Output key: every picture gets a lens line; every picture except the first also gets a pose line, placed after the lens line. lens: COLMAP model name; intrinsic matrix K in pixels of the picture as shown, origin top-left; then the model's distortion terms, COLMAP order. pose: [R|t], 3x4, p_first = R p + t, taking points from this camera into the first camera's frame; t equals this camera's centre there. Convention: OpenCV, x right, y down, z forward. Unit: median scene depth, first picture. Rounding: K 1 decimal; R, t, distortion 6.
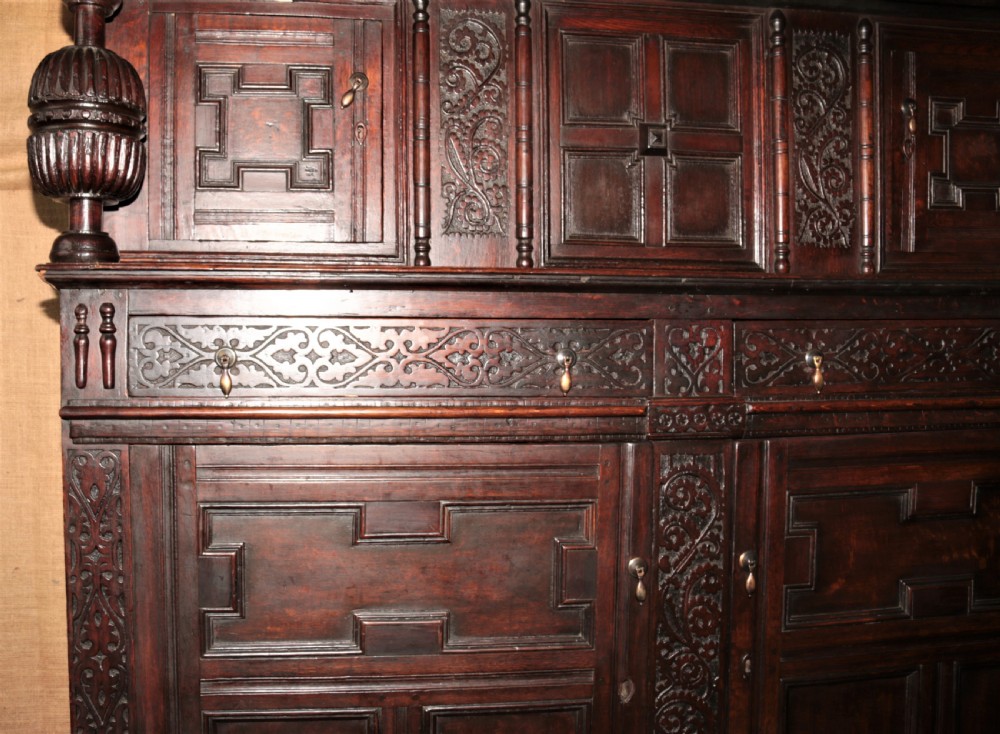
lens RADIAL K [[938.3, 0, 421.6], [0, 938.3, 364.7], [0, 0, 1]] dist [-0.162011, 0.128201]
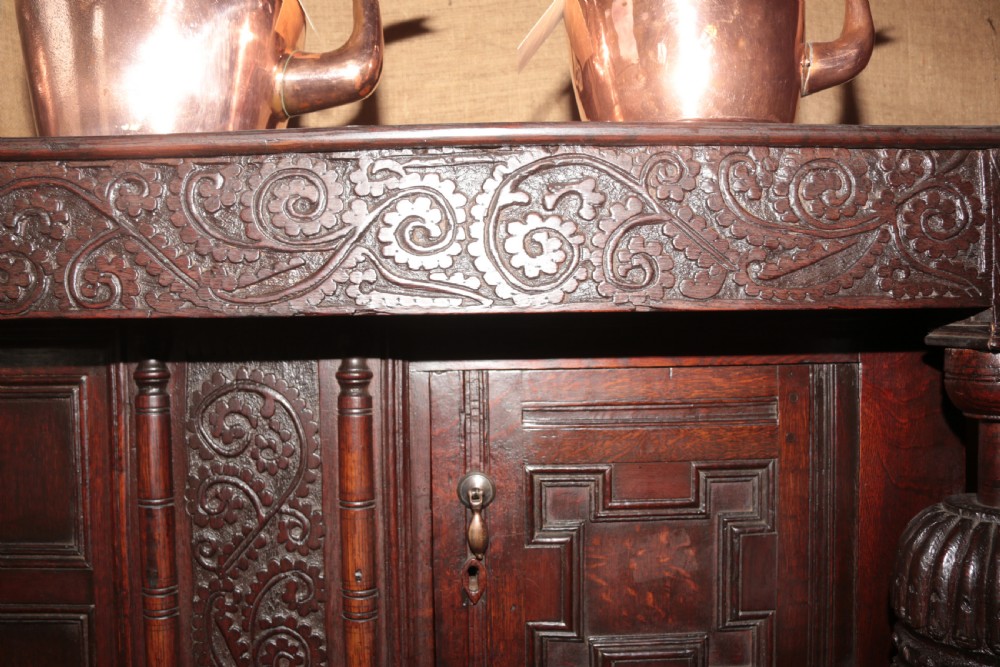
lens RADIAL K [[831.3, 0, 500.0], [0, 831.3, 333.5], [0, 0, 1]] dist [-0.161059, 0.116870]
pose [[0.994008, -0.008625, -0.108963, 0.687915], [0.005680, 0.999611, -0.027316, -0.407608], [0.109157, 0.026533, 0.993670, 0.657037]]
